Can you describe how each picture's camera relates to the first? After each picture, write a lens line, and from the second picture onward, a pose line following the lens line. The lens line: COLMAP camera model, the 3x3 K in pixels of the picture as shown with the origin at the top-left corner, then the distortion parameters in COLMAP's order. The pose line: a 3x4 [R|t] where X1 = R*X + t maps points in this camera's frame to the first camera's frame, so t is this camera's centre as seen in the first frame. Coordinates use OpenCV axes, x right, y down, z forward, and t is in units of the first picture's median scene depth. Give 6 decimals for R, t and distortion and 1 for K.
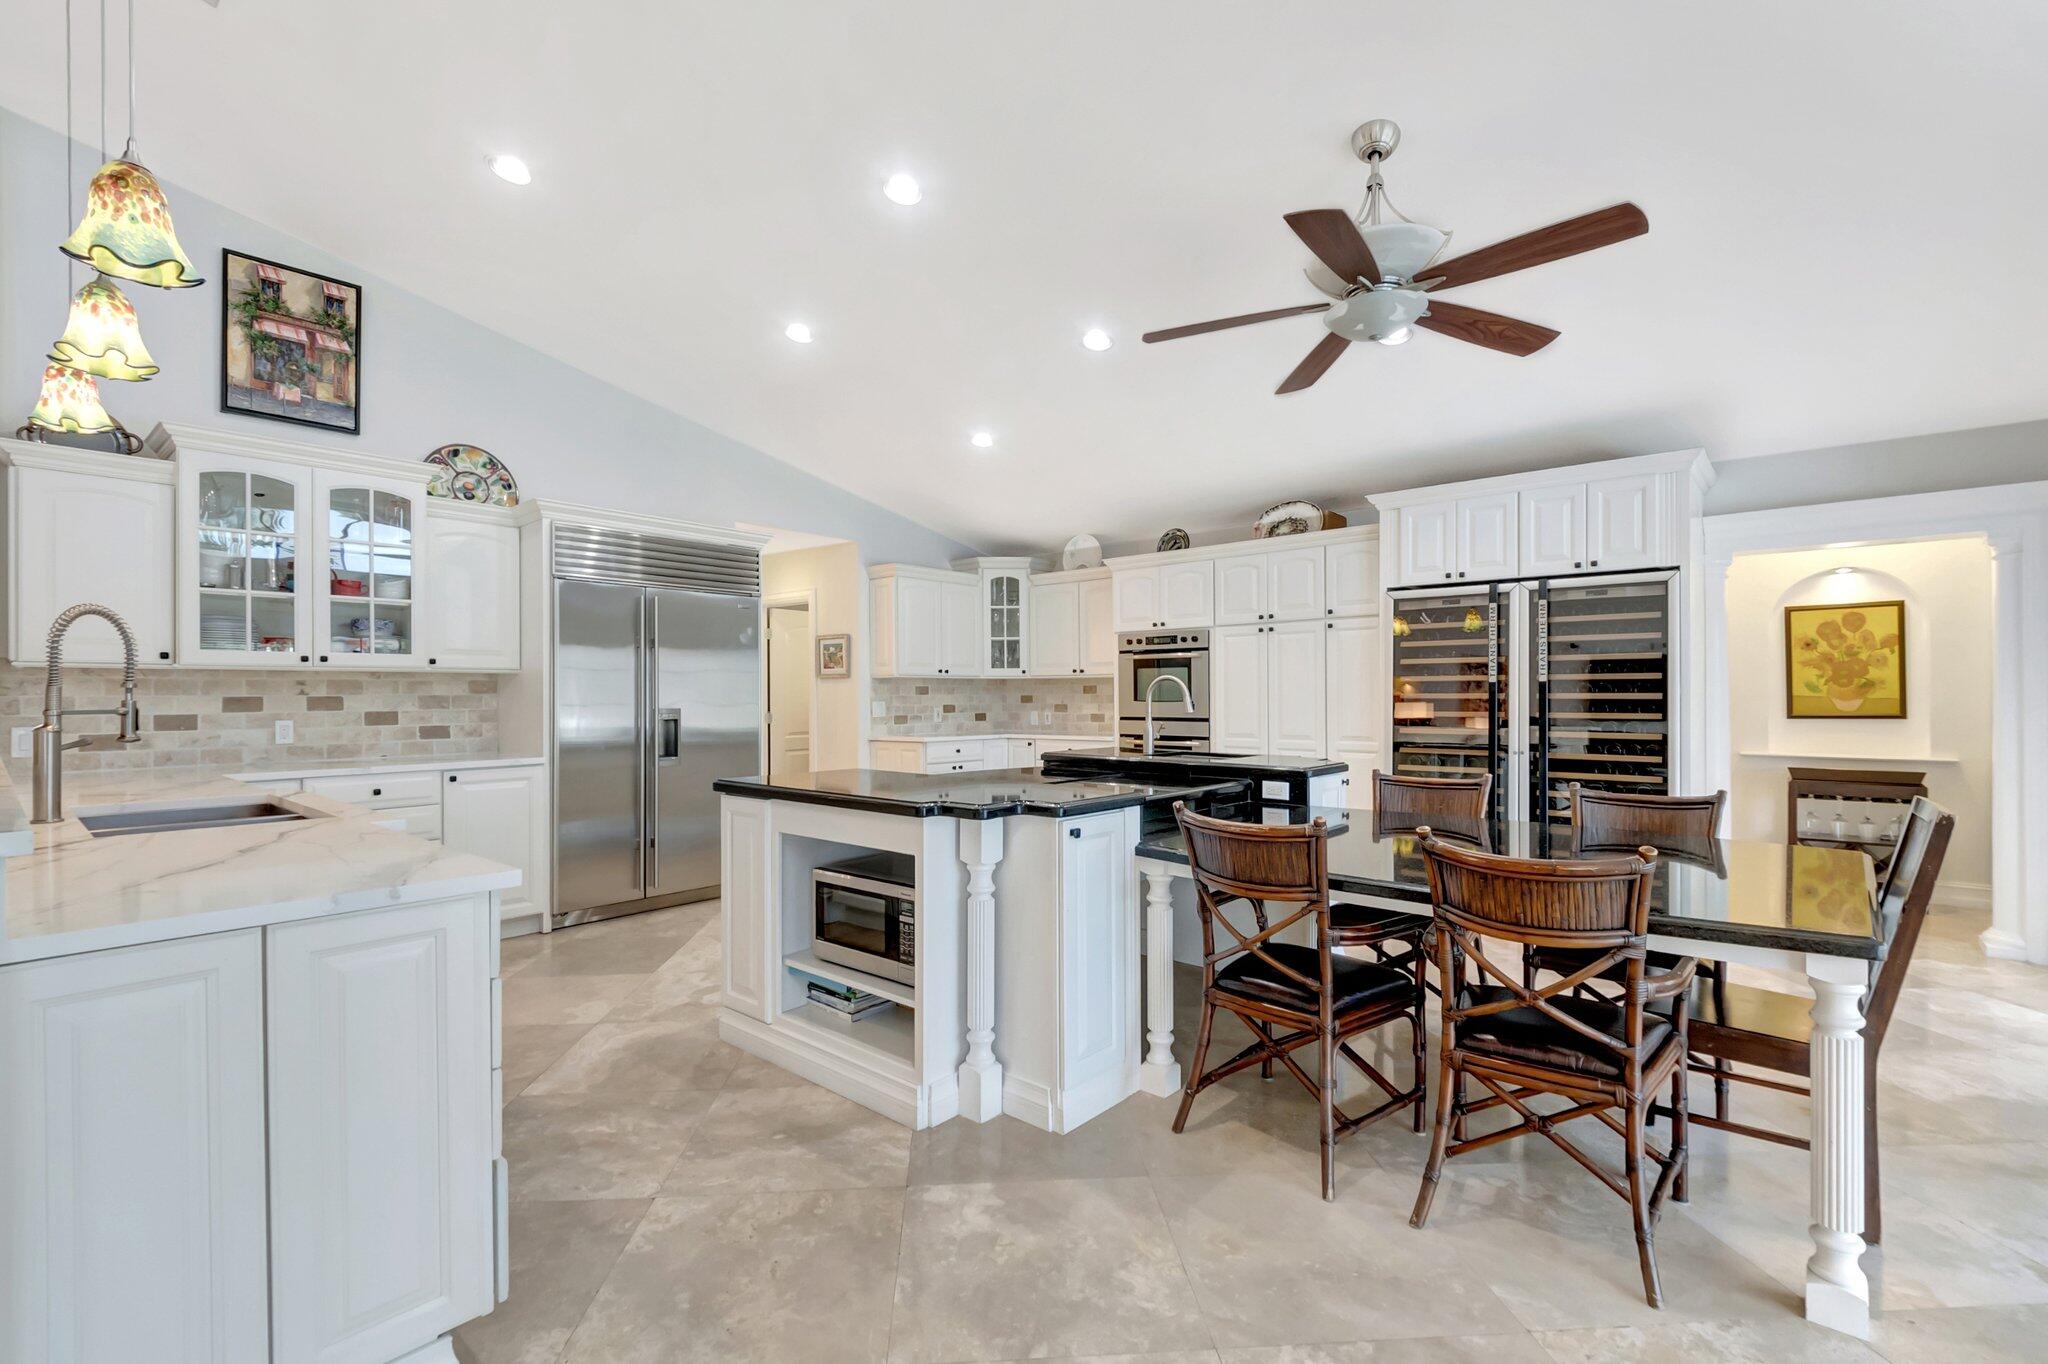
lens RADIAL K [[927.4, 0, 1025.6], [0, 927.4, 688.9], [0, 0, 1]] dist [-0.002144, -0.006537]
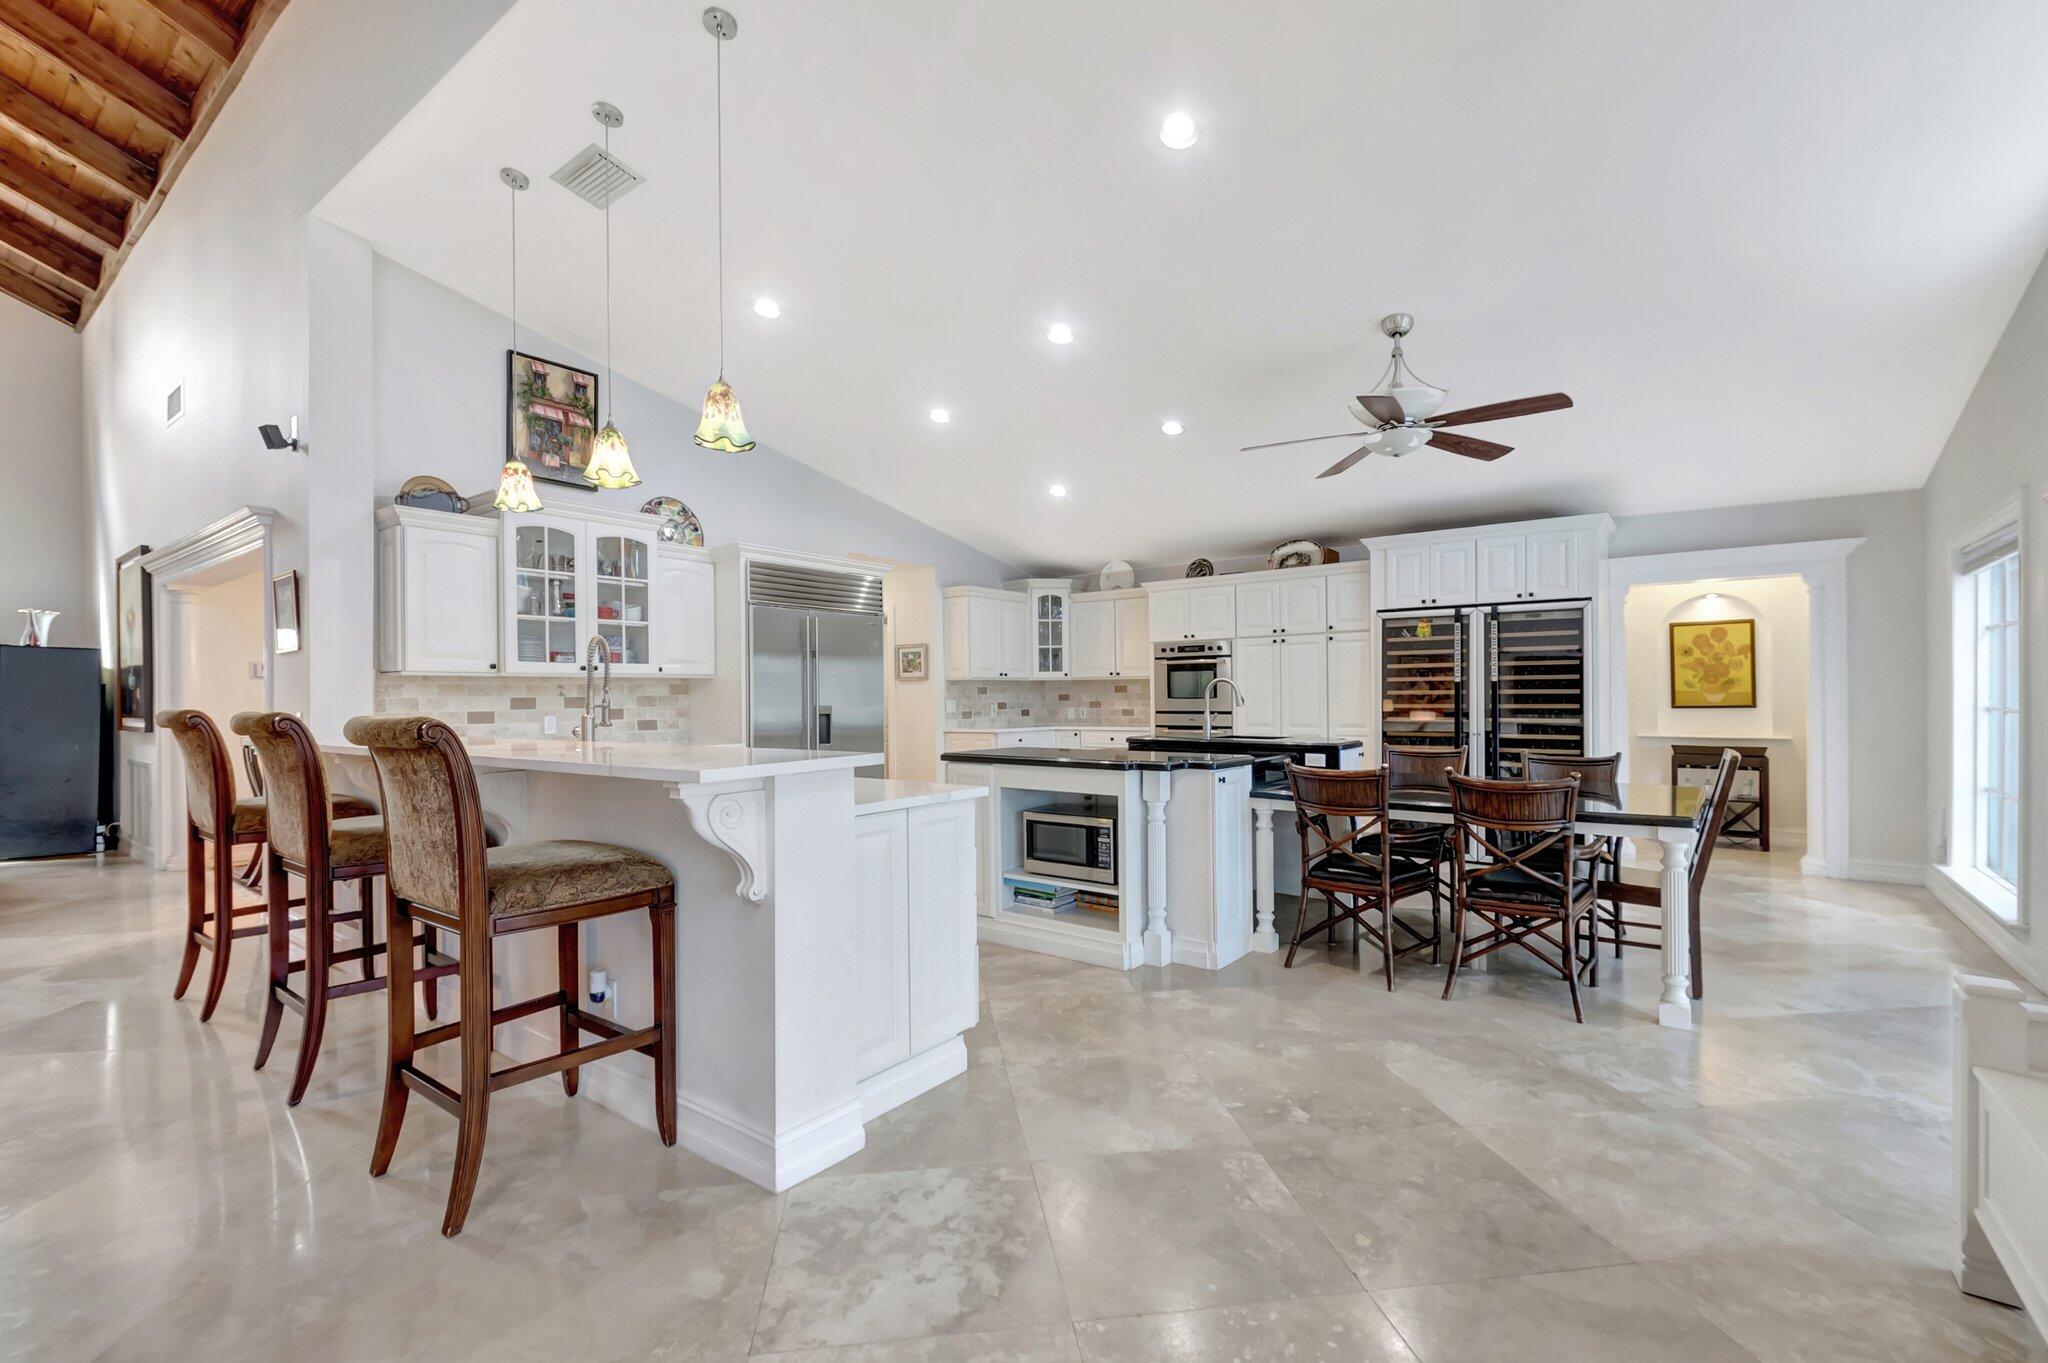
lens RADIAL K [[927.4, 0, 1018.9], [0, 927.4, 690.1], [0, 0, 1]] dist [-0.002144, -0.006537]
pose [[0.998150, -0.004782, 0.060613, -0.236123], [0.004727, 0.999988, 0.001050, 0.000336], [-0.060617, -0.000761, 0.998161, -0.335474]]
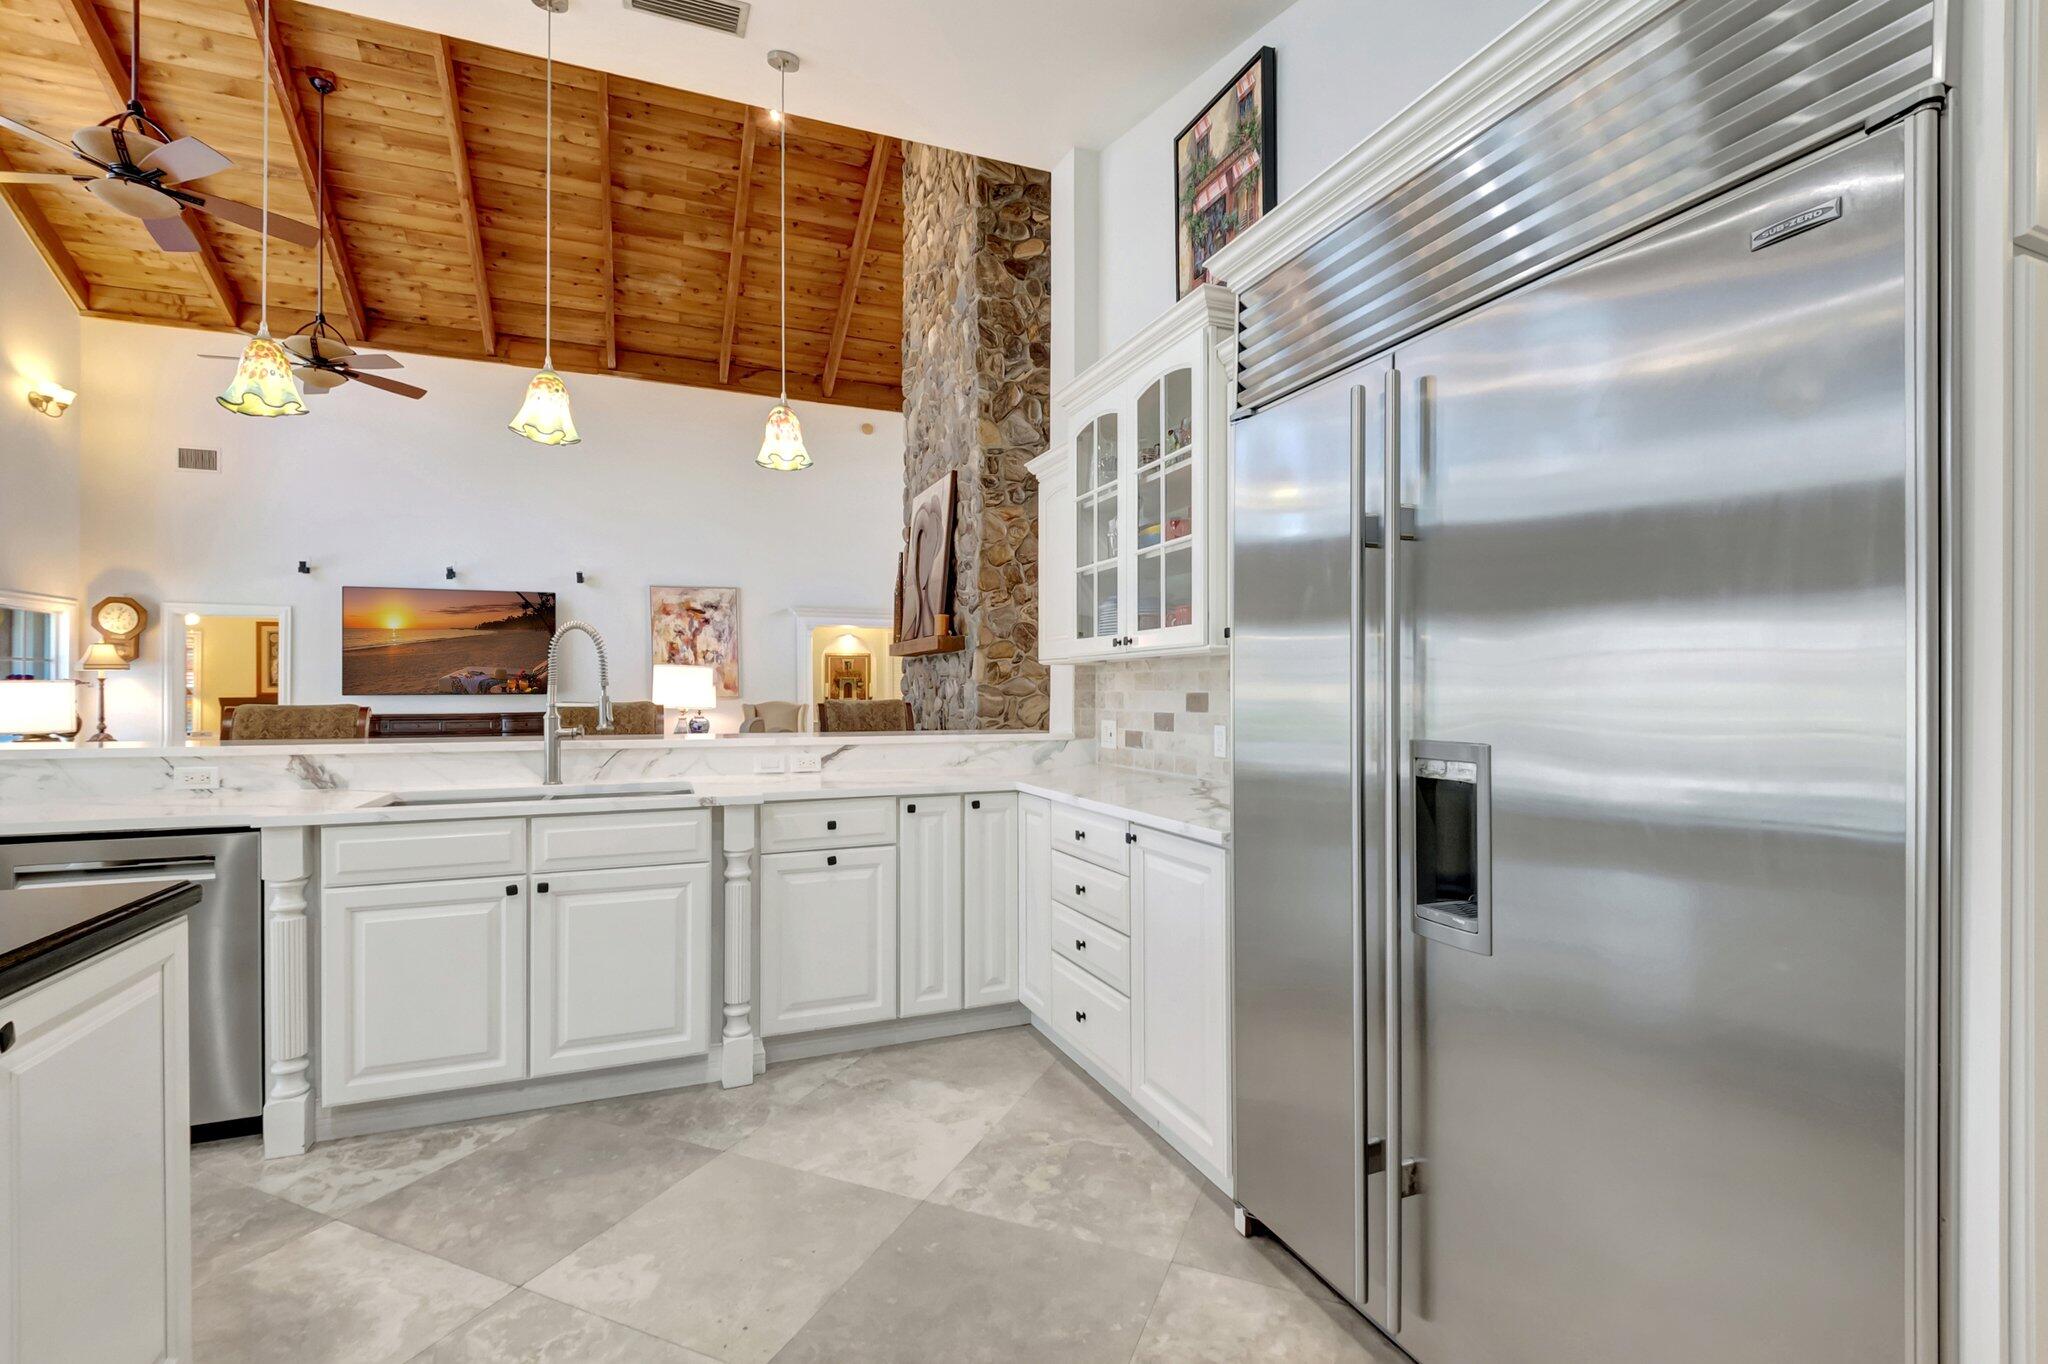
lens RADIAL K [[927.4, 0, 1034.9], [0, 927.4, 685.9], [0, 0, 1]] dist [-0.002144, -0.006537]
pose [[-0.448170, -0.004257, -0.893938, -0.087723], [0.003710, 0.999971, -0.006622, 0.007749], [0.893940, -0.006284, -0.448142, 1.232236]]
